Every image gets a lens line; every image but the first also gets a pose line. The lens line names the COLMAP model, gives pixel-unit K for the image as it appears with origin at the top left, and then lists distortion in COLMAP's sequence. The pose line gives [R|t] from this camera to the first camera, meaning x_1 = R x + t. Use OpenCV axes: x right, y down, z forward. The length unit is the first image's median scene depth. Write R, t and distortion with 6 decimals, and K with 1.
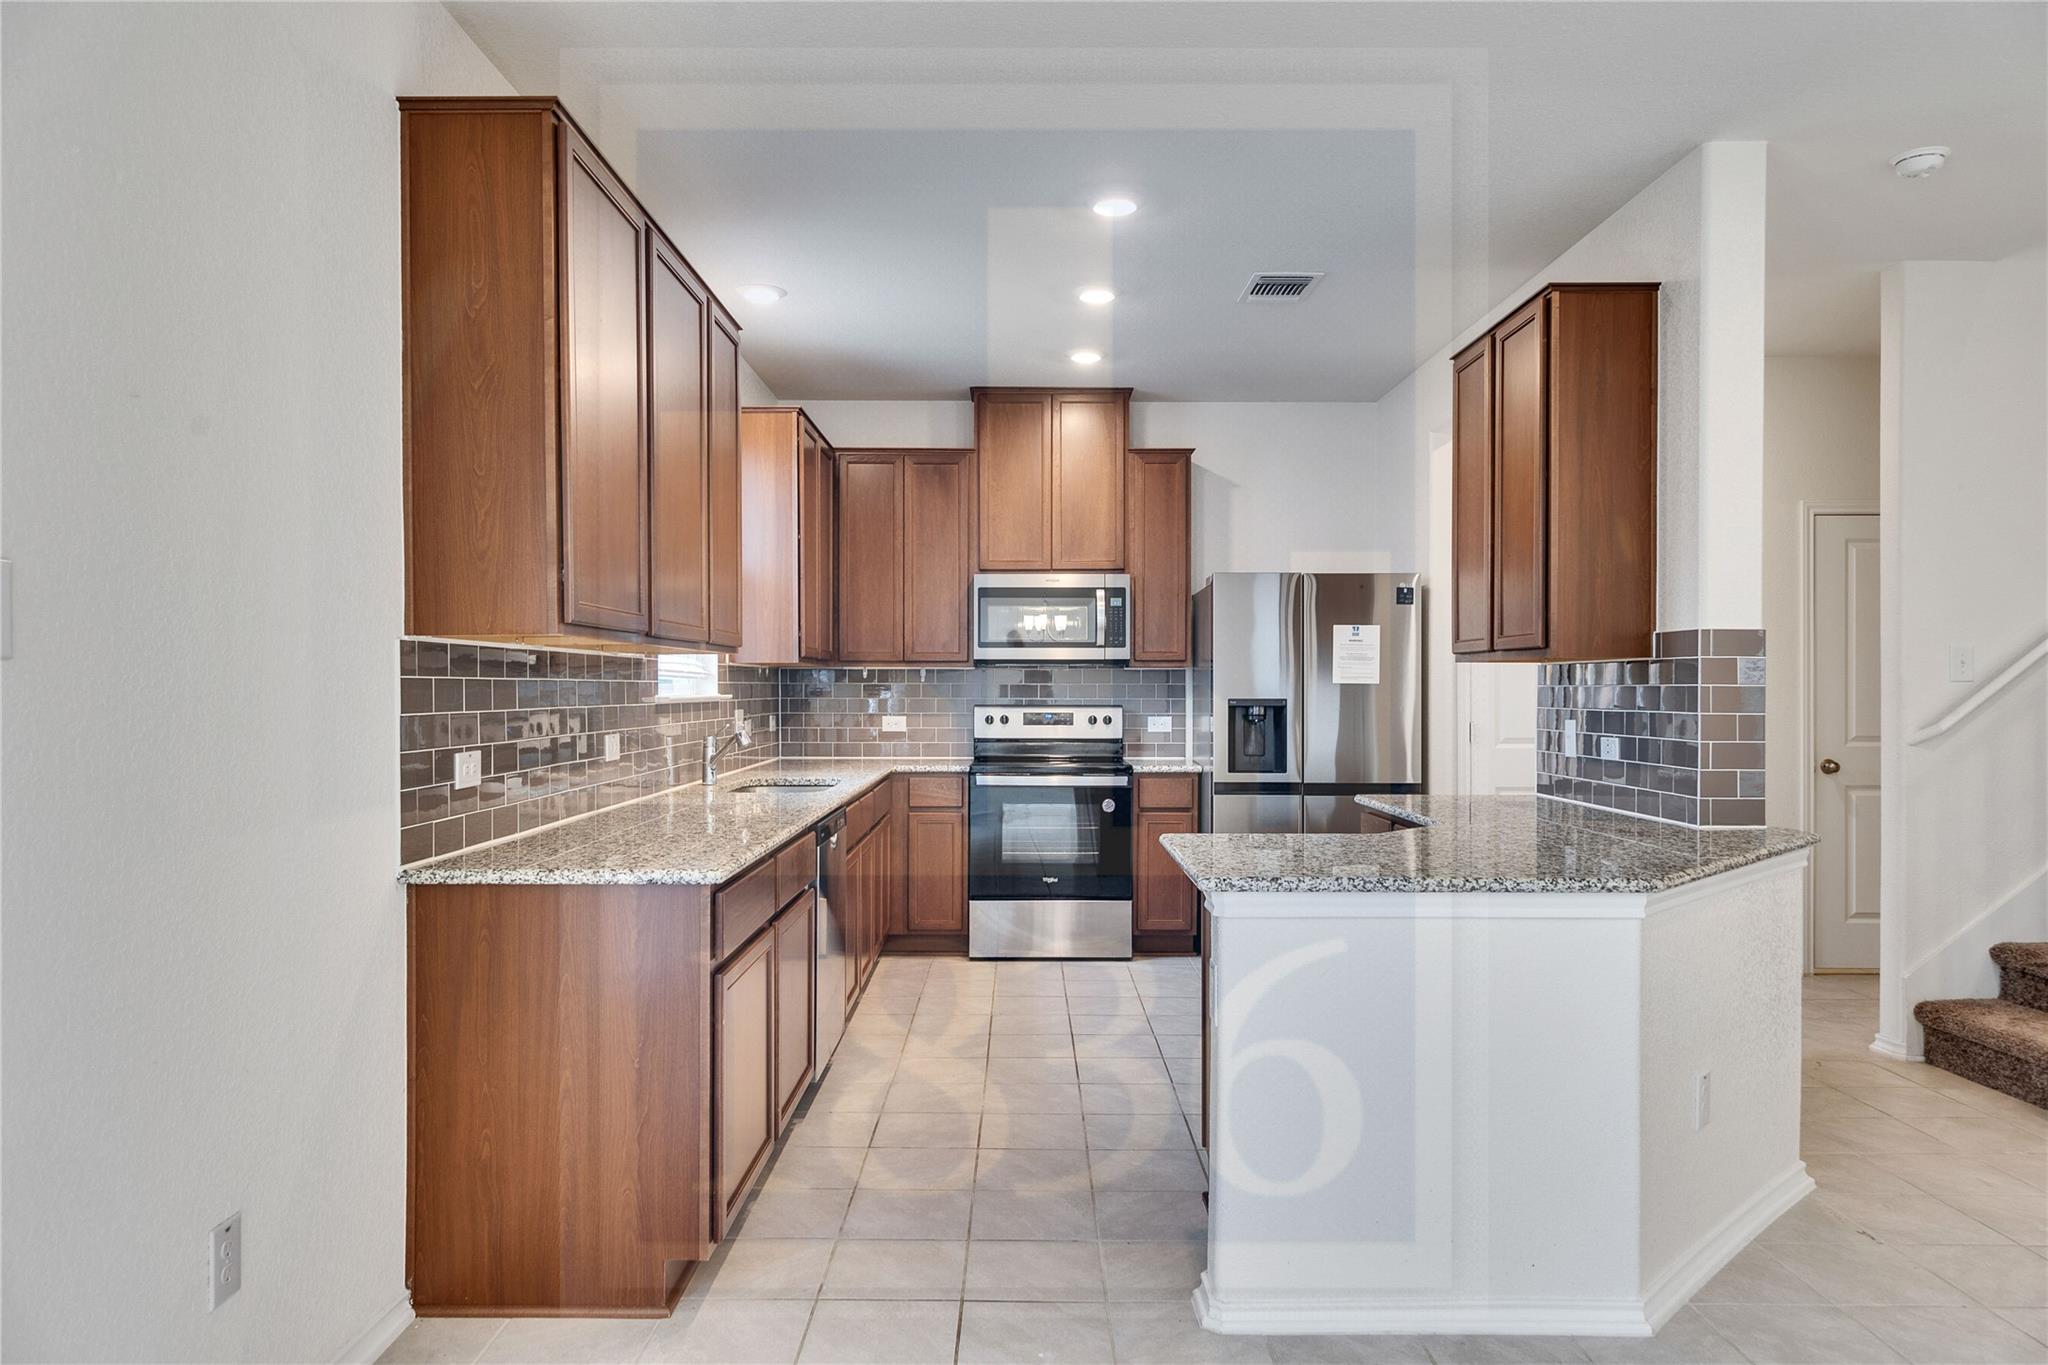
lens RADIAL K [[1314.4, 0, 1028.2], [0, 1314.4, 689.9], [0, 0, 1]] dist [0.003434, 0.009534]
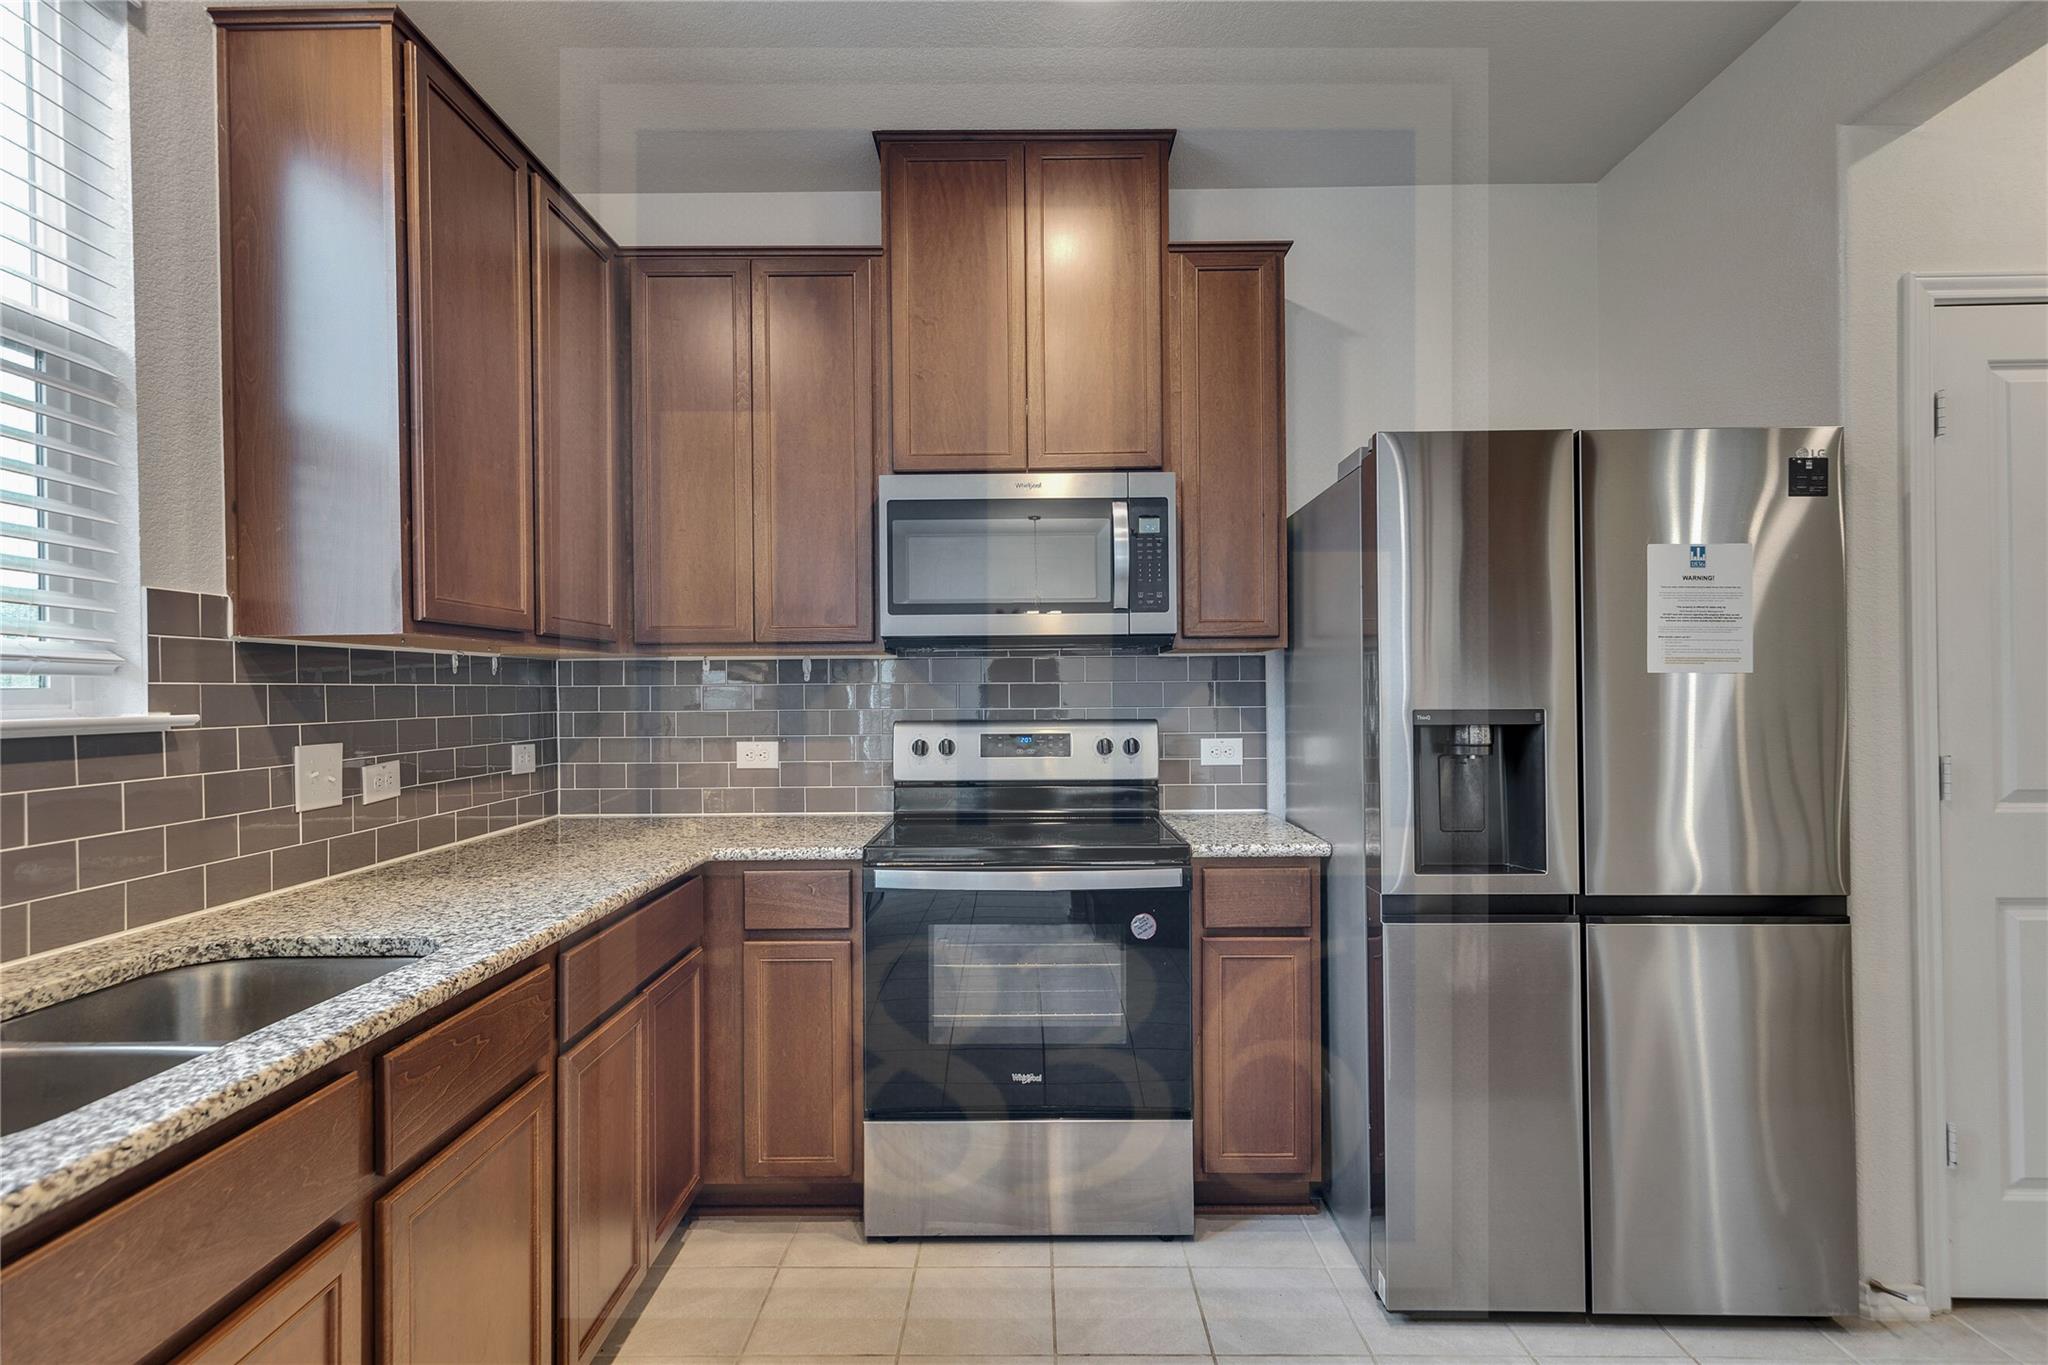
lens RADIAL K [[957.5, 0, 1026.3], [0, 957.5, 677.2], [0, 0, 1]] dist [0.006220, 0.000734]
pose [[0.999886, -0.009067, -0.012051, 0.021446], [0.008880, 0.999840, -0.015516, -0.000473], [0.012190, 0.015407, 0.999807, 0.613320]]
